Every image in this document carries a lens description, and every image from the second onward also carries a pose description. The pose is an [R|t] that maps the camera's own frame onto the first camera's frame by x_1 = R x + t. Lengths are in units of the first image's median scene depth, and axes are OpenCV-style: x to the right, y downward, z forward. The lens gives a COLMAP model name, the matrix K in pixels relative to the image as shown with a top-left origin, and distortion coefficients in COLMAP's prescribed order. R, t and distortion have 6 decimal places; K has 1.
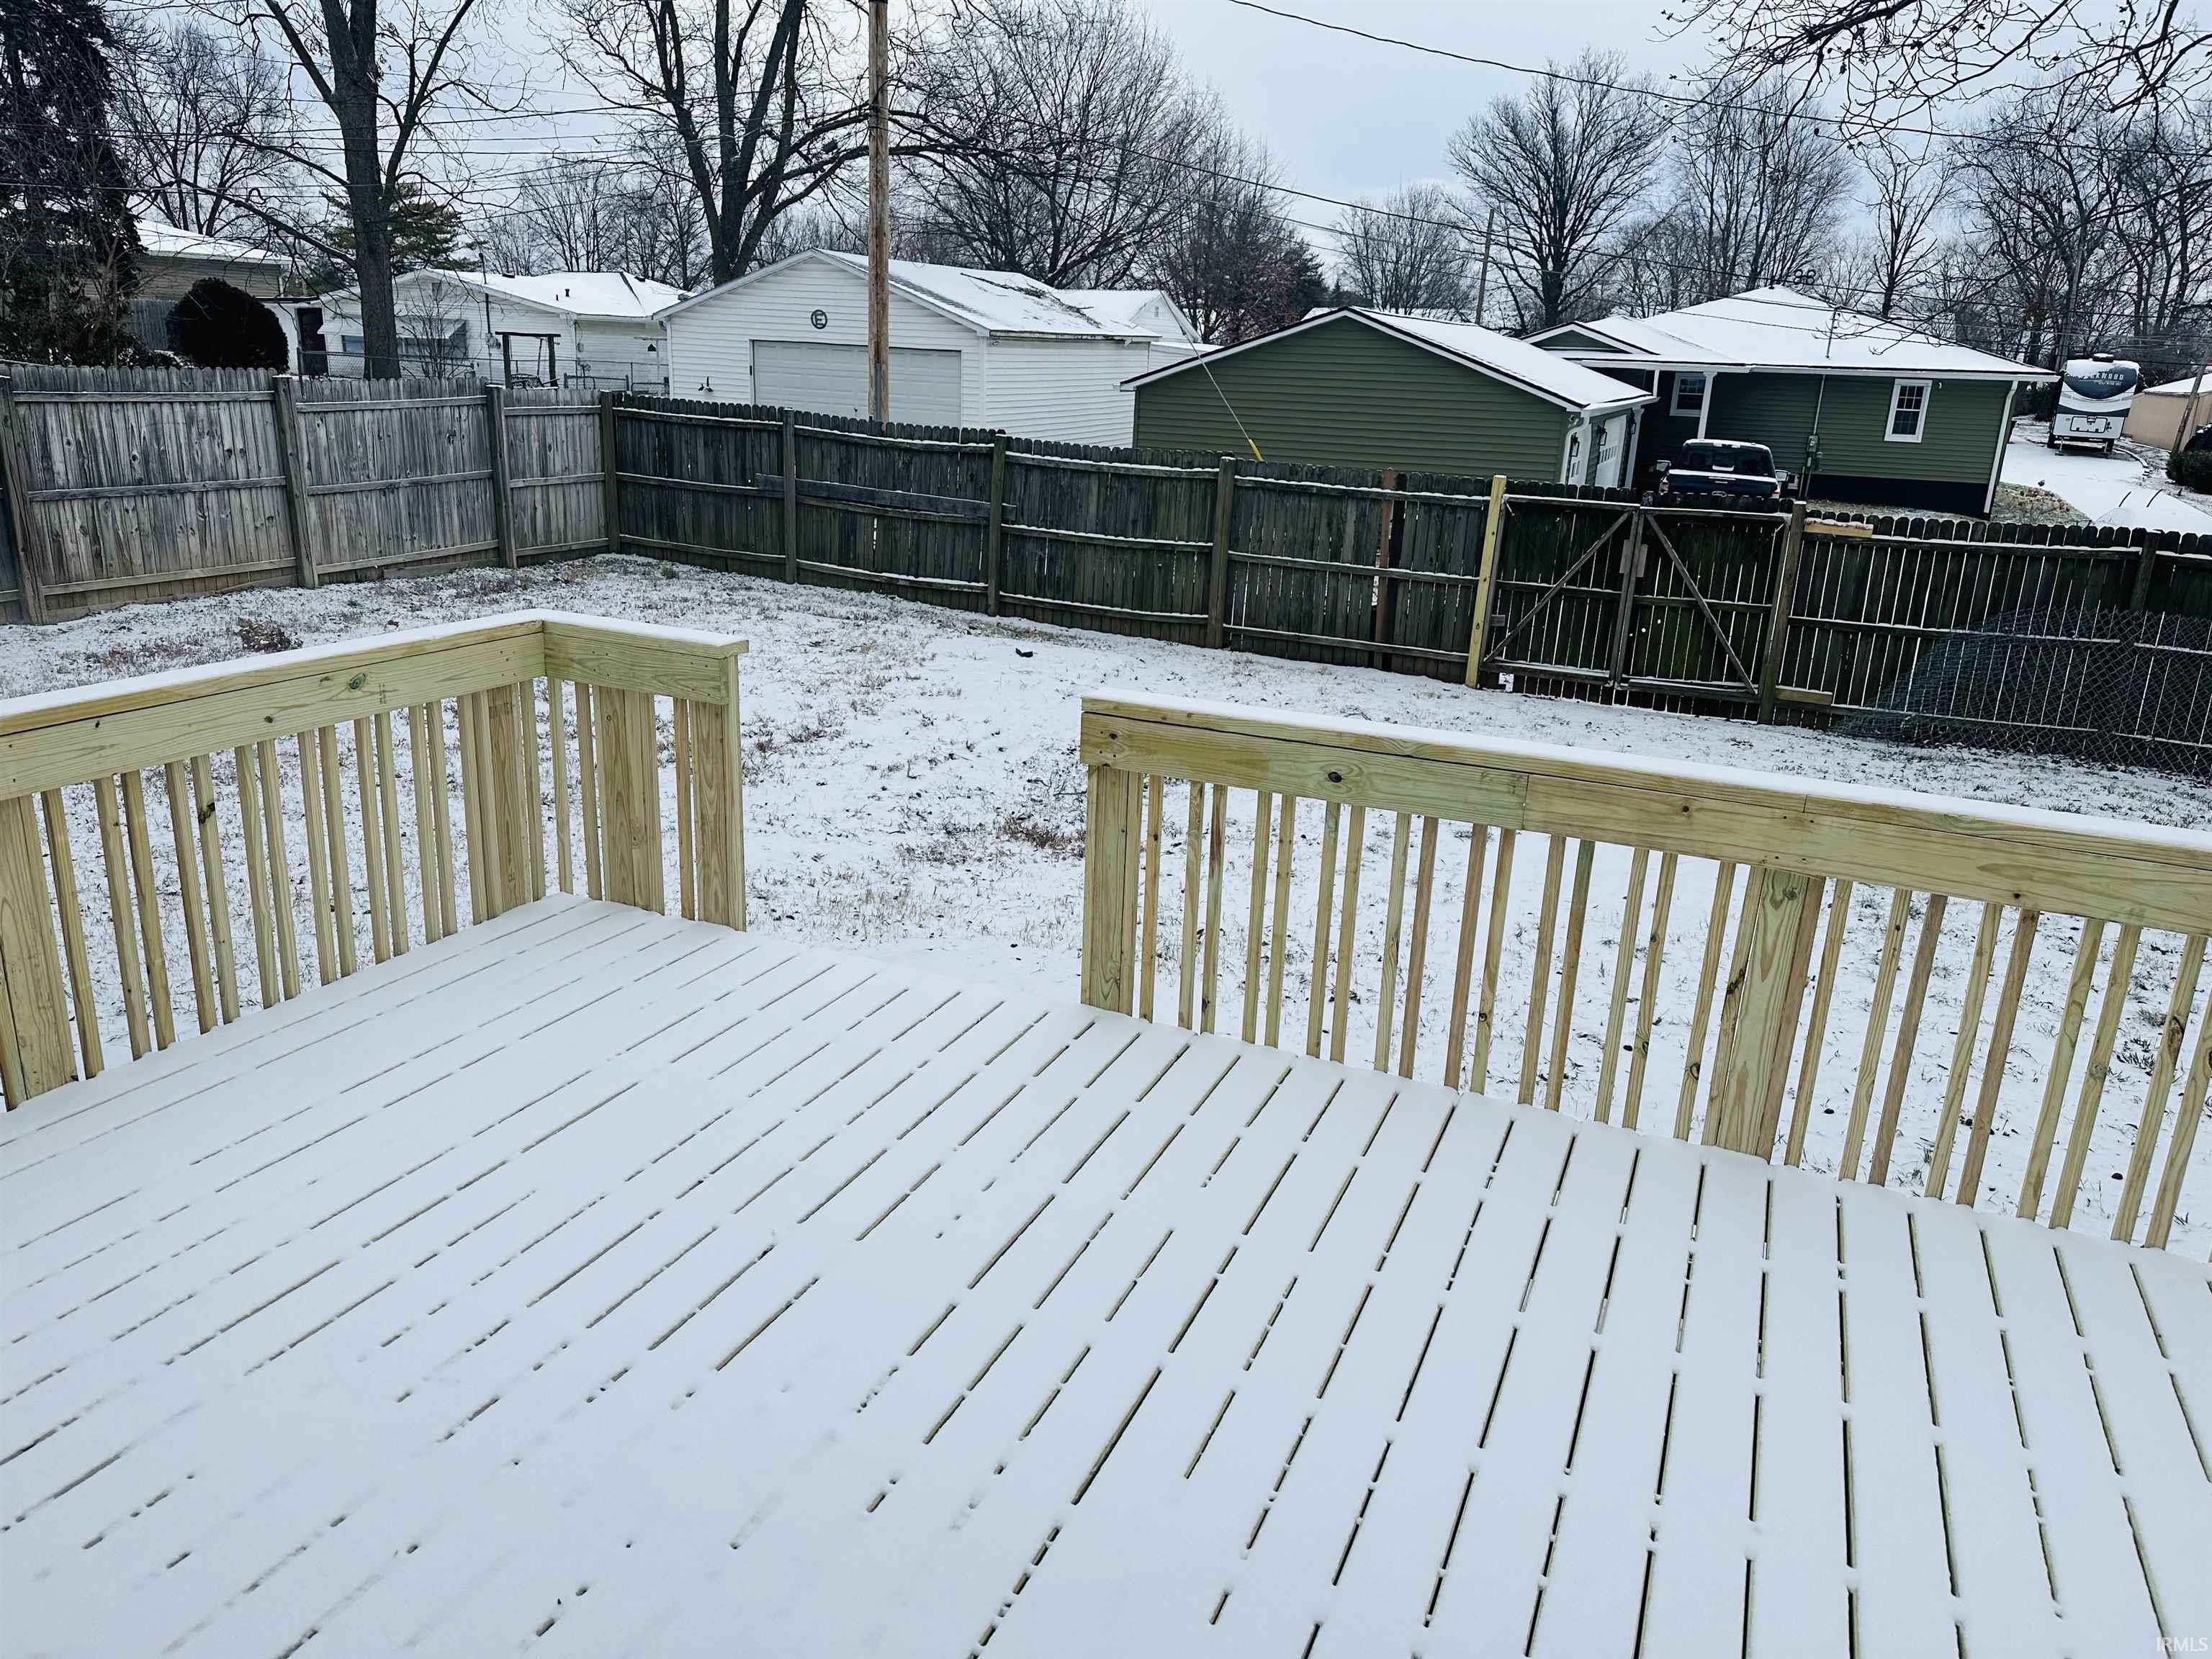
lens RADIAL K [[1532.1, 0, 1110.4], [0, 1532.1, 830.3], [0, 0, 1]] dist [0.066922, -0.072388]
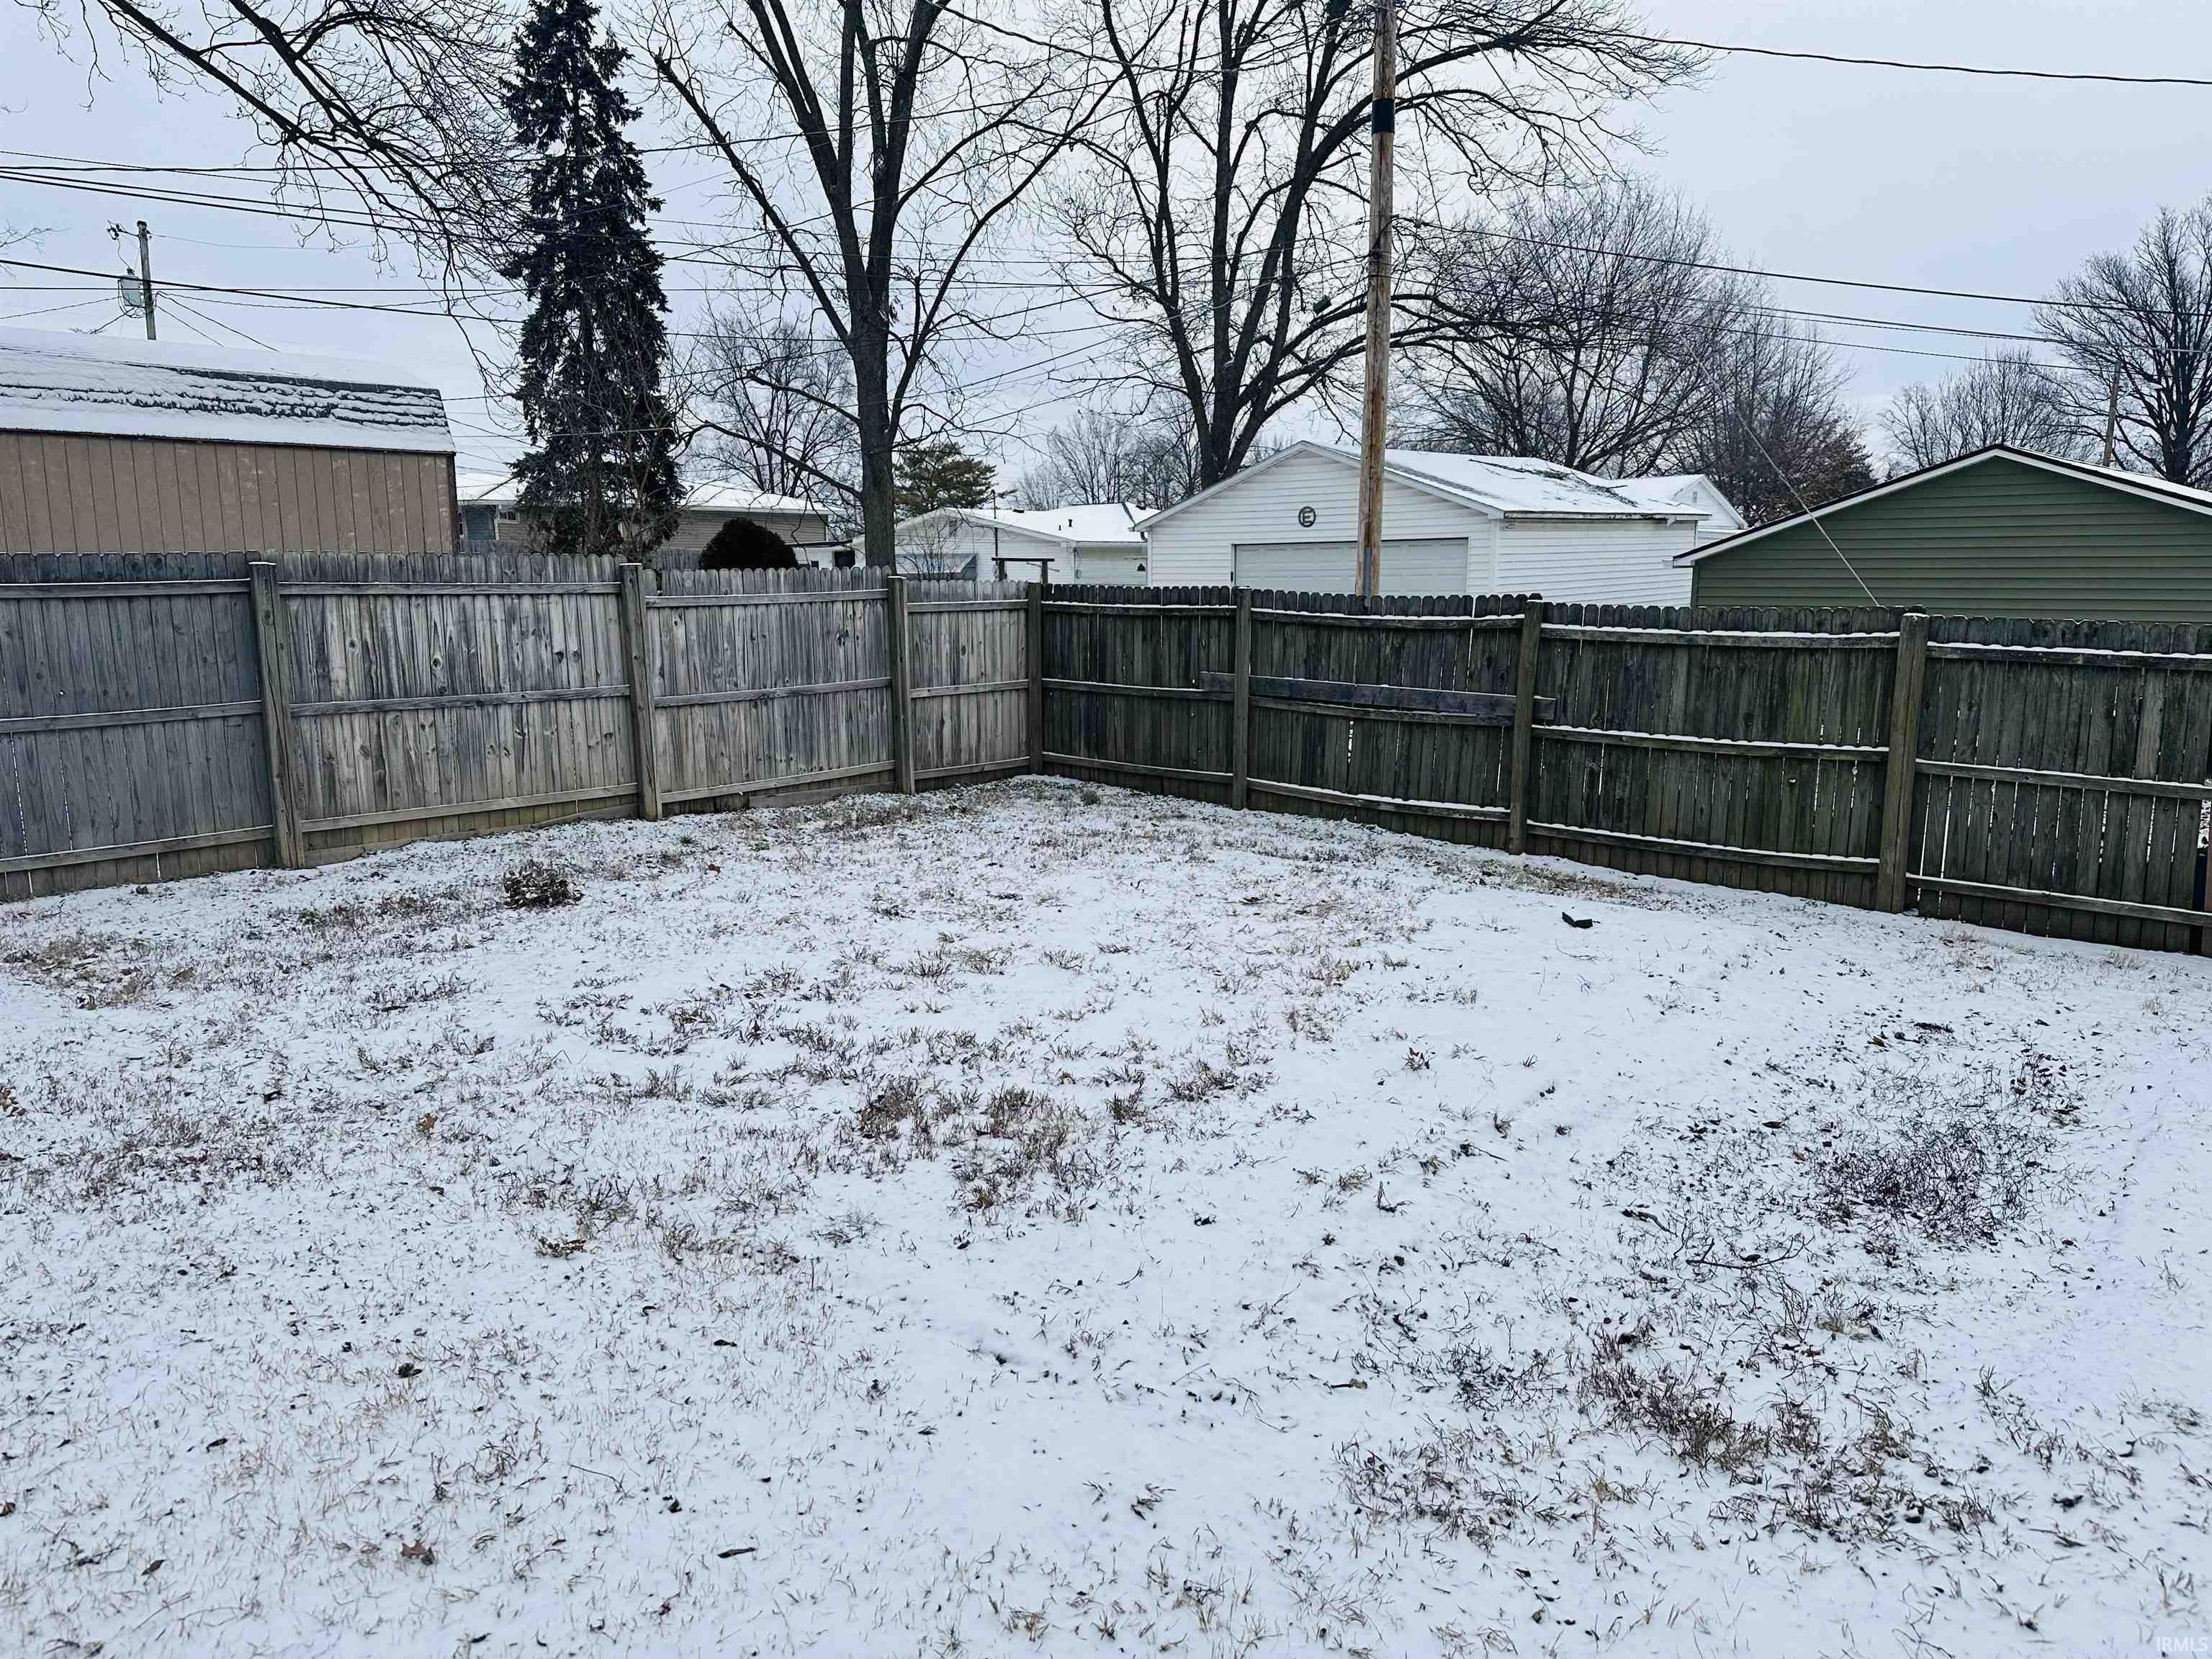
lens RADIAL K [[1532.1, 0, 1091.0], [0, 1532.1, 852.6], [0, 0, 1]] dist [0.066922, -0.072388]
pose [[0.947104, 0.009584, -0.320784, -0.034721], [-0.049285, 0.992041, -0.115873, -0.049396], [0.317120, 0.125554, 0.940038, 0.276373]]
